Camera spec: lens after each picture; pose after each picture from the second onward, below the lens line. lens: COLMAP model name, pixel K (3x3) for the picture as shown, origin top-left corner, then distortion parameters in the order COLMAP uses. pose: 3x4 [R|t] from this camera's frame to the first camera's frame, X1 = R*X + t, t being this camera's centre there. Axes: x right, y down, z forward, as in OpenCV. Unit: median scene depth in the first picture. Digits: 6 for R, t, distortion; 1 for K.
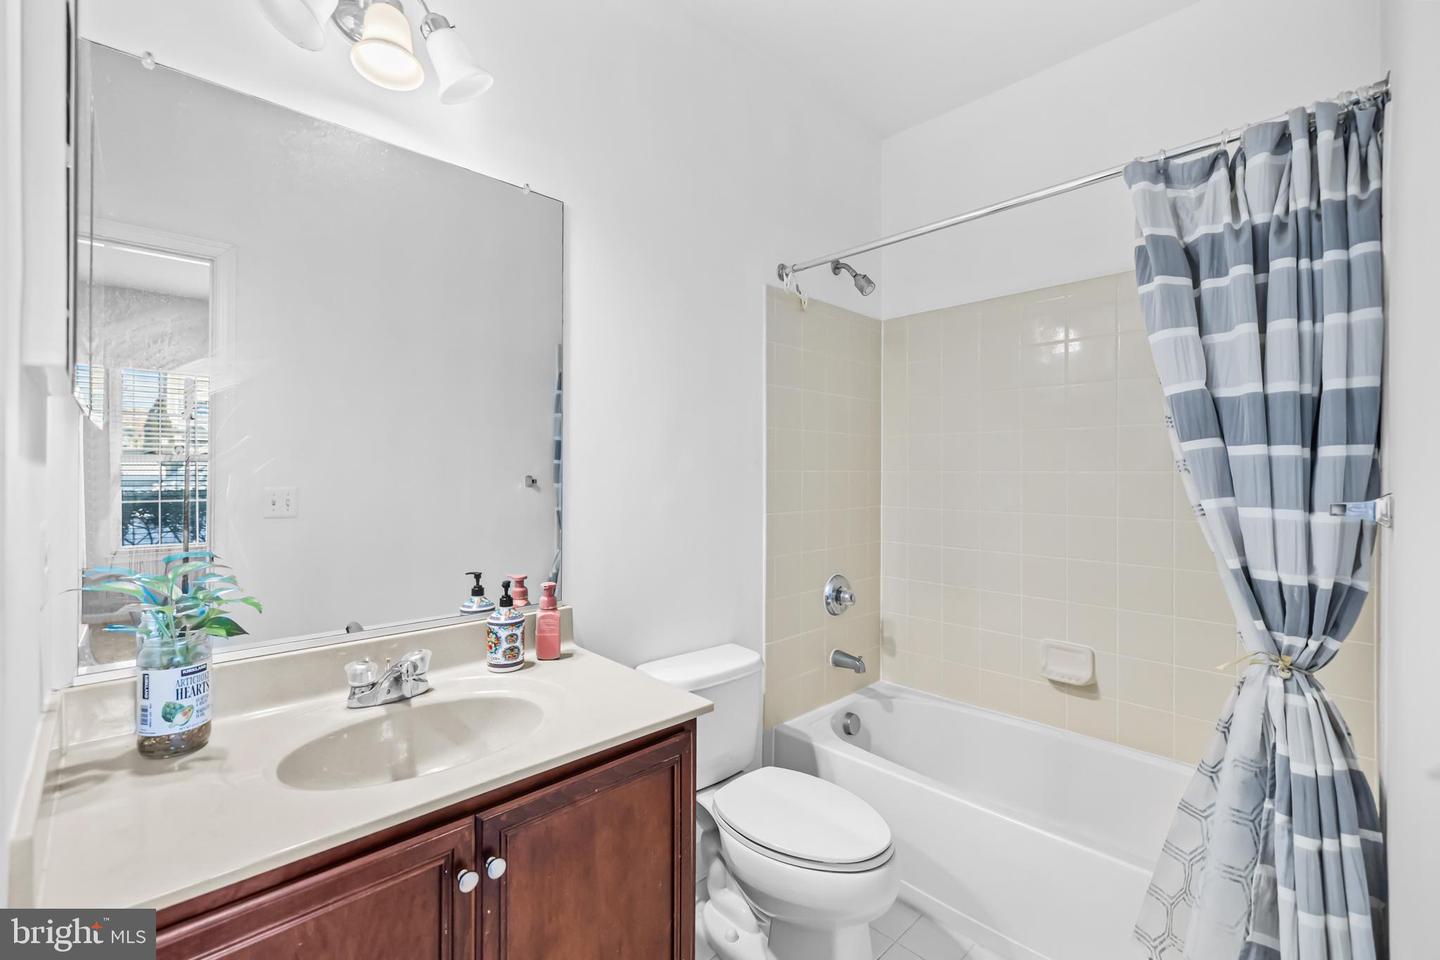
lens RADIAL K [[622.0, 0, 714.2], [0, 622.0, 474.3], [0, 0, 1]] dist [0.000083, 0.000143]
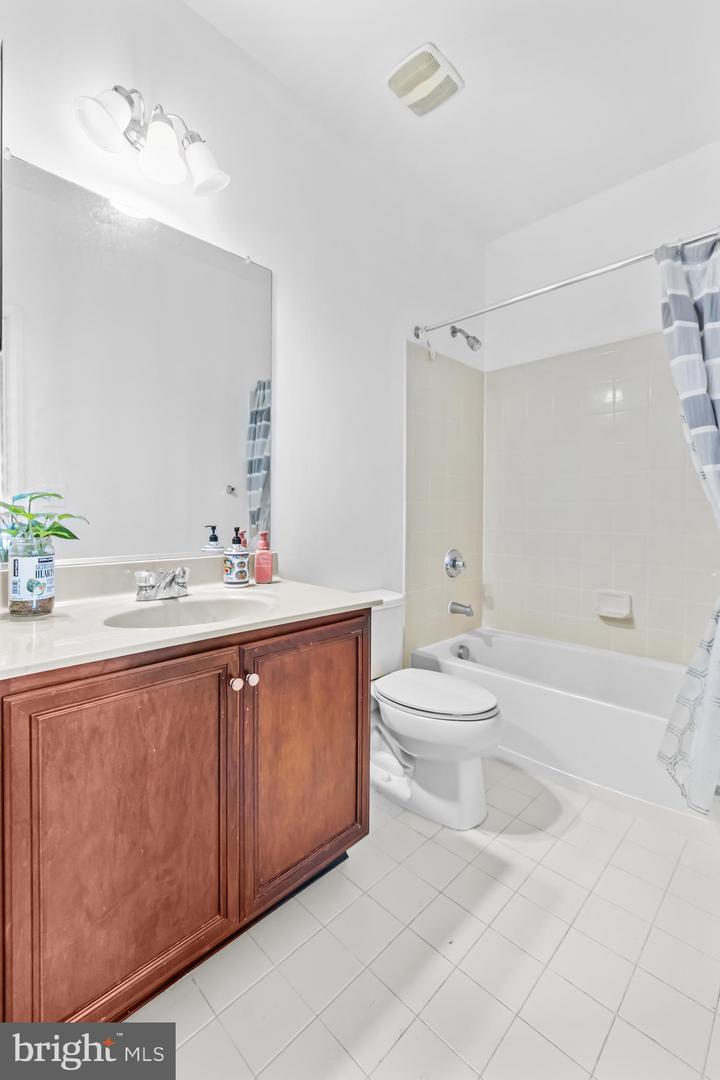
lens RADIAL K [[466.5, 0, 363.7], [0, 466.5, 514.1], [0, 0, 1]] dist [0.000083, 0.000143]
pose [[0.999573, 0.002614, 0.029107, -0.071122], [-0.002870, 0.999958, 0.008726, 0.135413], [-0.029083, -0.008806, 0.999538, -0.105110]]
